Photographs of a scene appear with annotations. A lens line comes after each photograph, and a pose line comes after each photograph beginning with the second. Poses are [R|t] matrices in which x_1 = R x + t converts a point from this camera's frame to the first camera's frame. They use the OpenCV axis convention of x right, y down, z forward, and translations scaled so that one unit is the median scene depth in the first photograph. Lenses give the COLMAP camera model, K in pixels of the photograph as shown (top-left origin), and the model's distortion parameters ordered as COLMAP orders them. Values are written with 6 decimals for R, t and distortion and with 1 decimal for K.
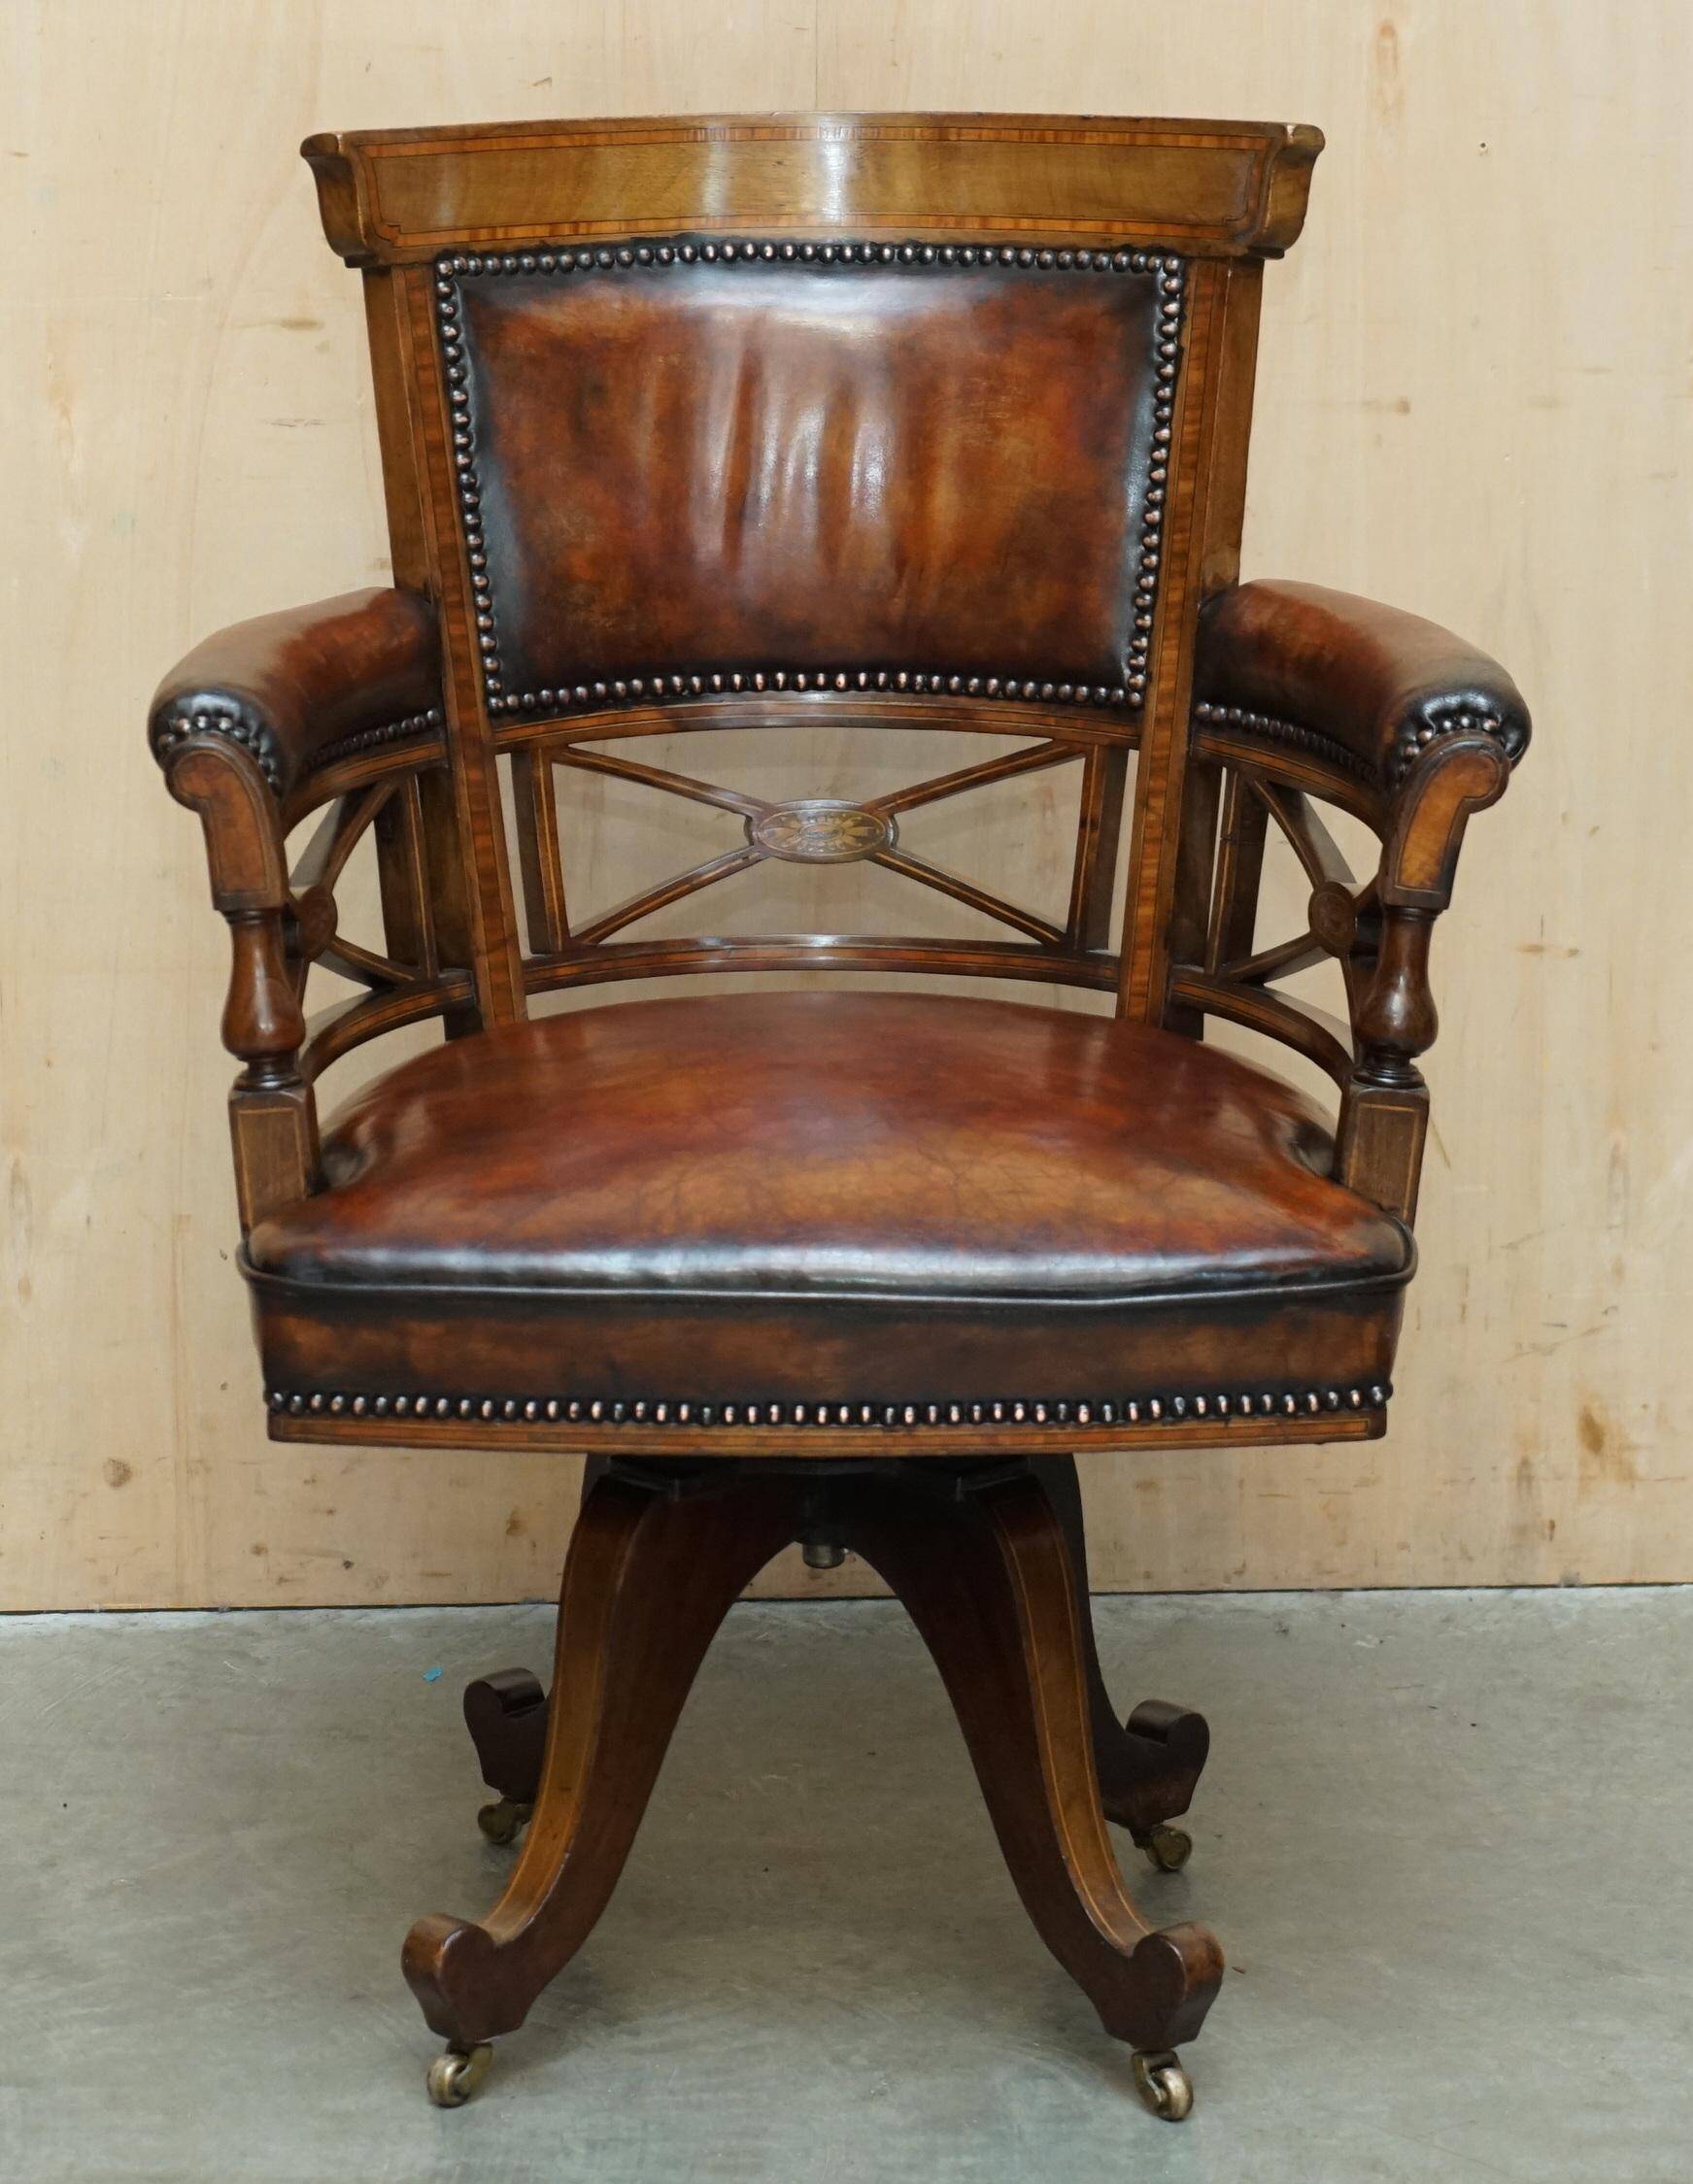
lens RADIAL K [[7548.3, 0, 846.5], [0, 7548.3, 1092.0], [0, 0, 1]] dist [0.091210, -1.632131]
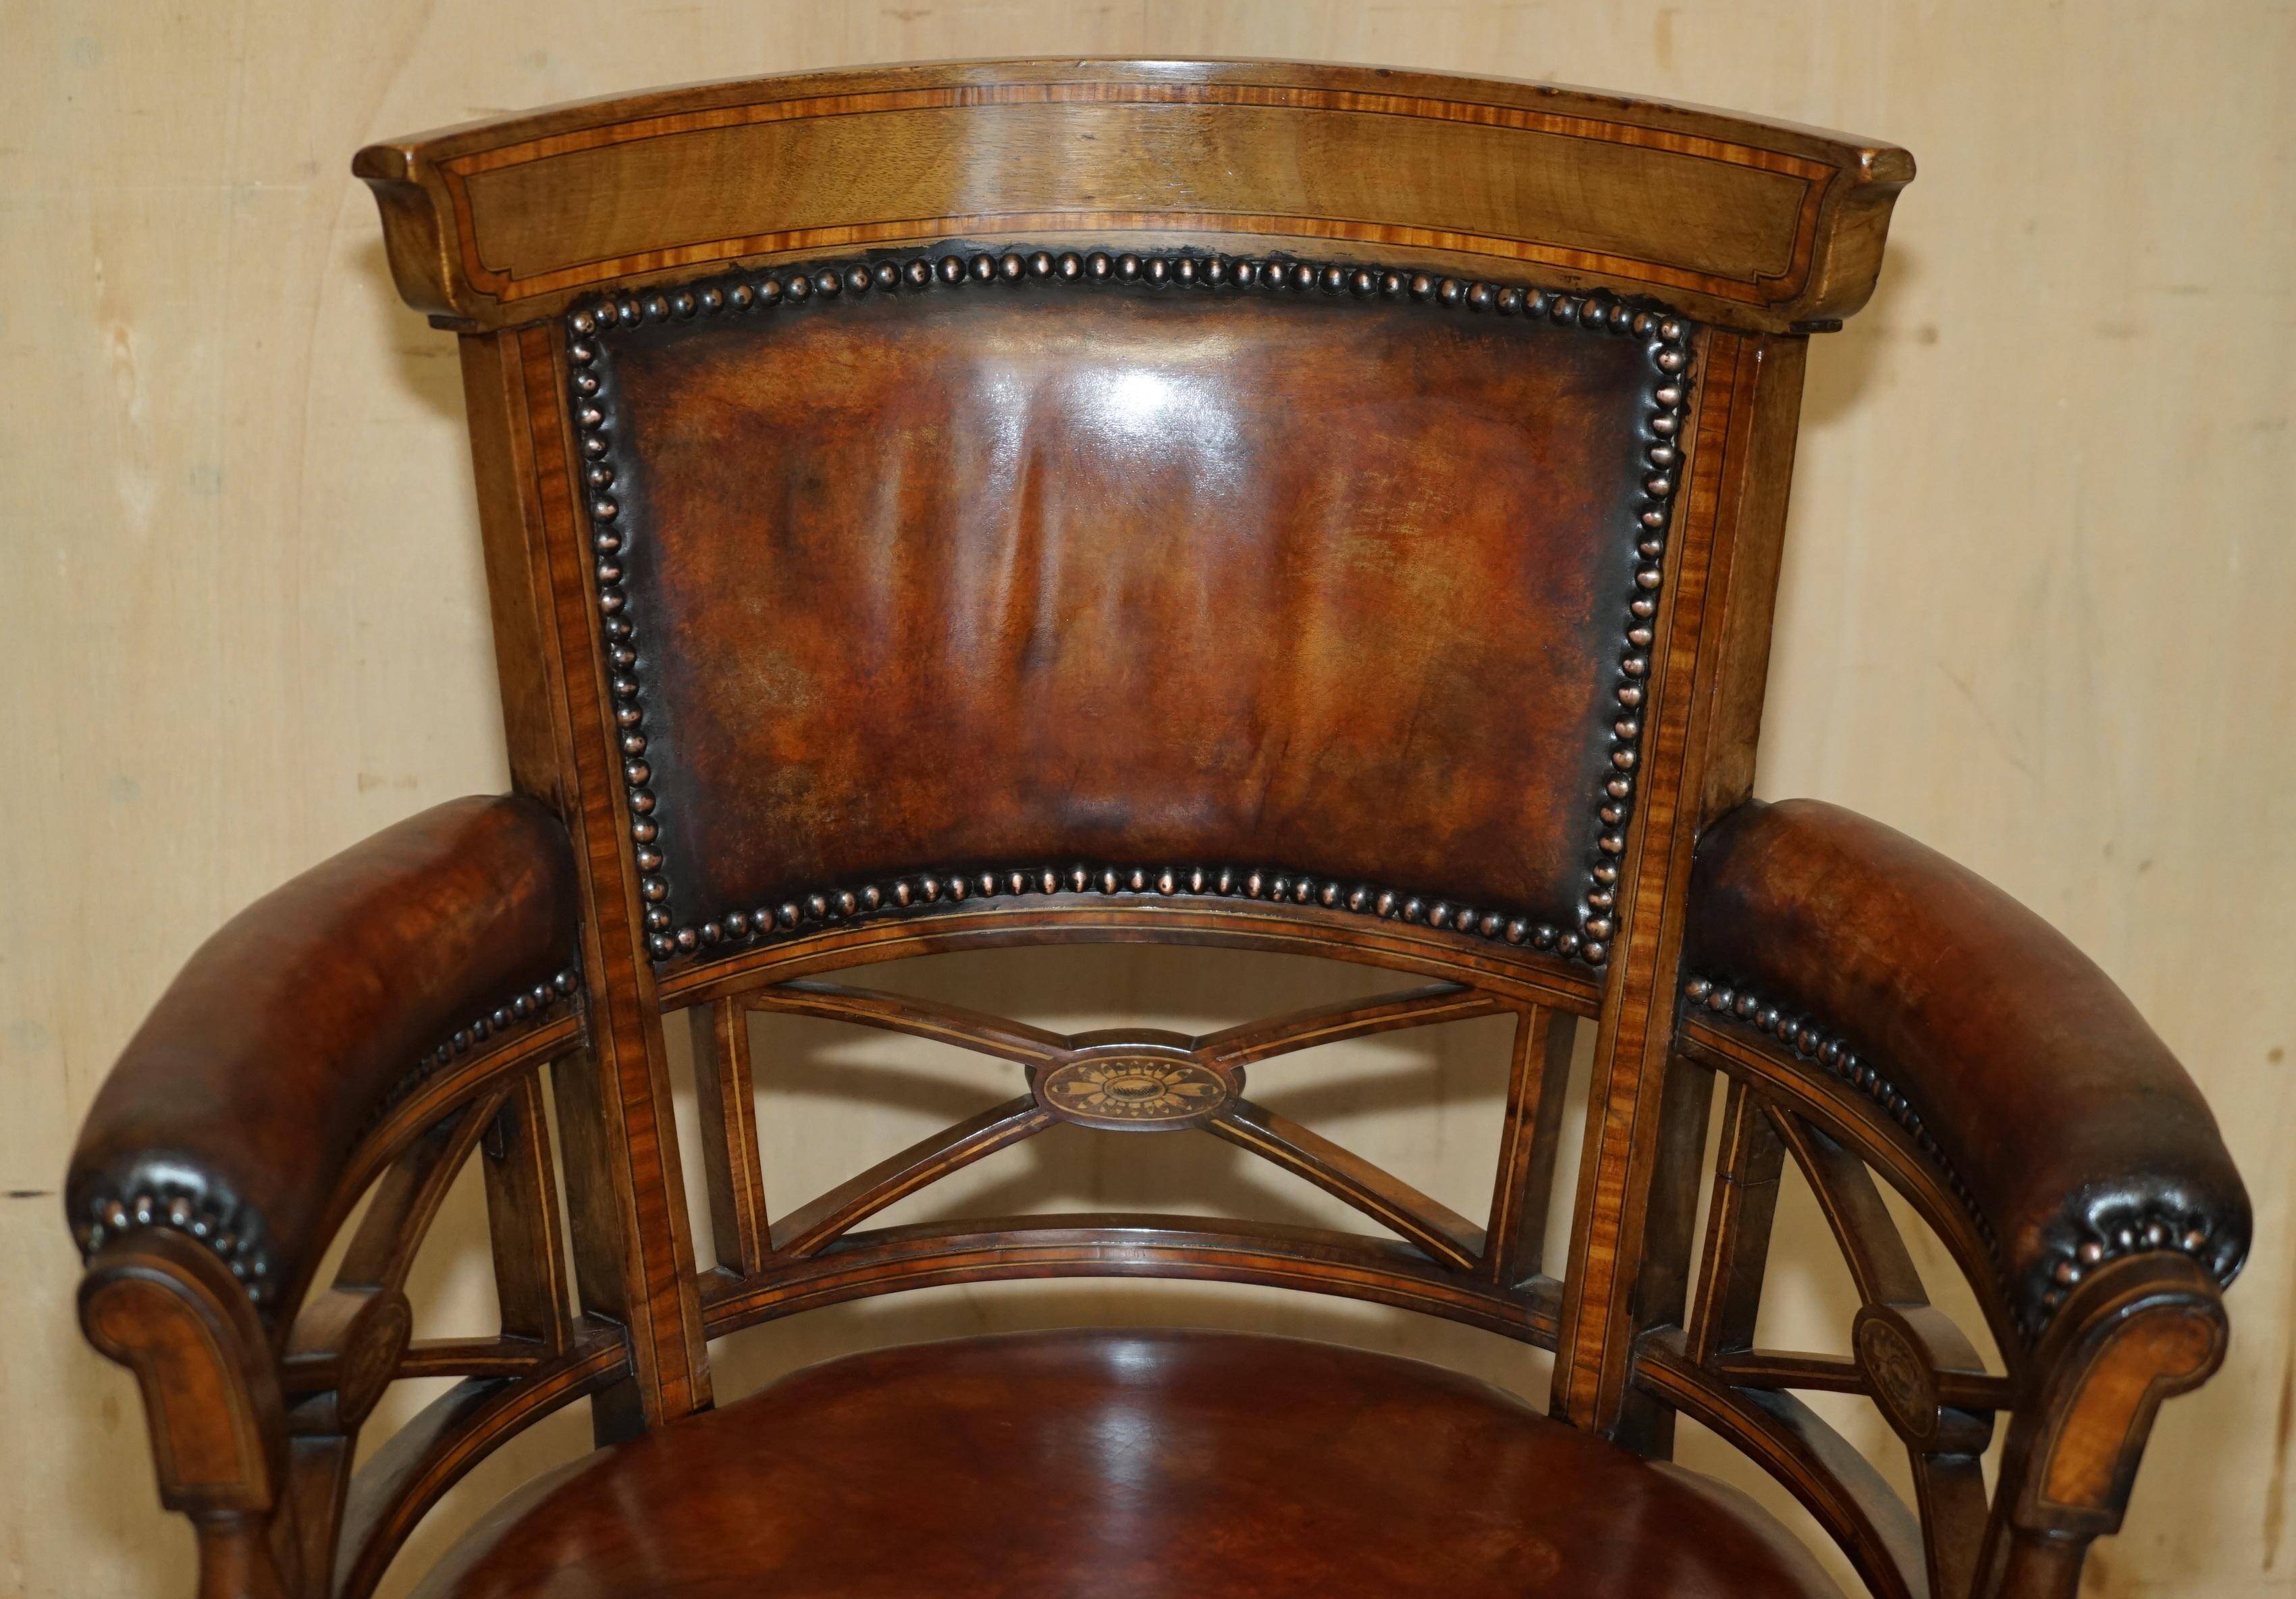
lens RADIAL K [[5326.2, 0, 1148.0], [0, 5326.2, 799.5], [0, 0, 1]] dist [-0.046269, 0.299389]
pose [[0.999859, 0.016593, -0.002615, -0.001282], [-0.015945, 0.986511, 0.162916, -0.144181], [0.005283, -0.162851, 0.986637, 0.527337]]
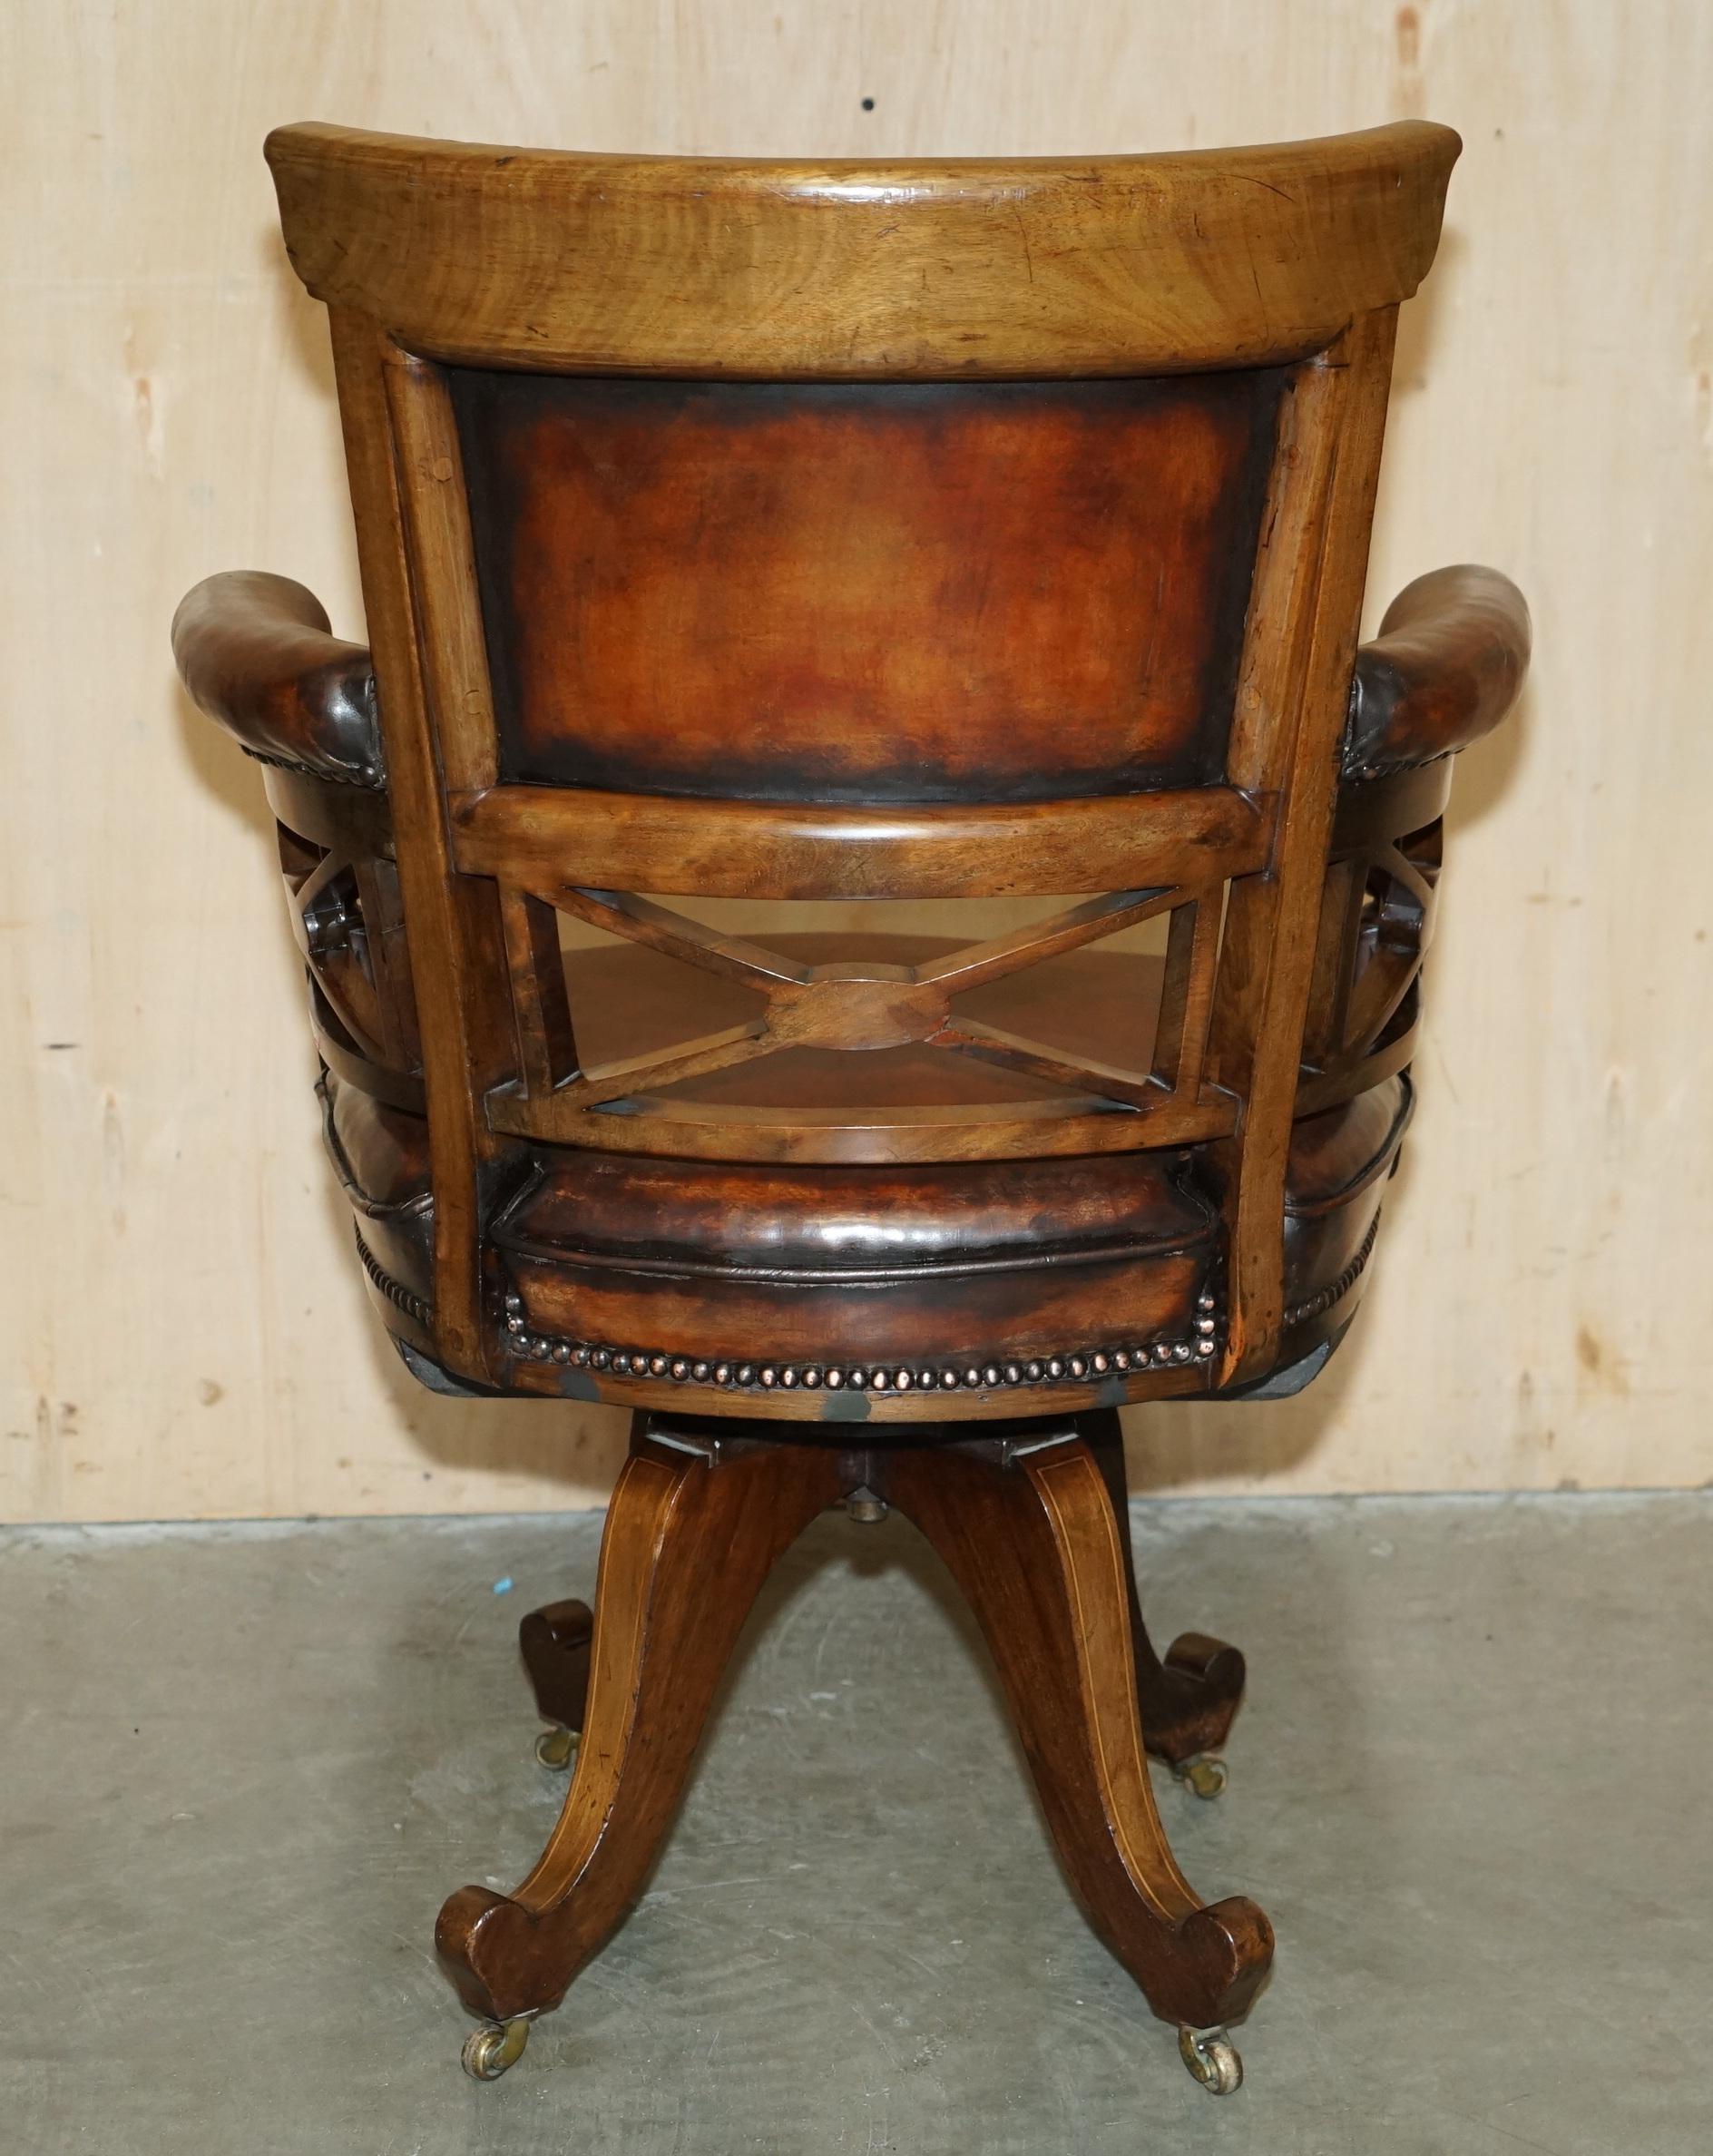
lens RADIAL K [[5056.2, 0, 942.9], [0, 5056.2, 1077.6], [0, 0, 1]] dist [0.057293, -0.231028]
pose [[0.999981, -0.001445, 0.005967, 0.003124], [0.001336, 0.999832, 0.018303, -0.007841], [-0.005992, -0.018295, 0.999815, 0.325515]]
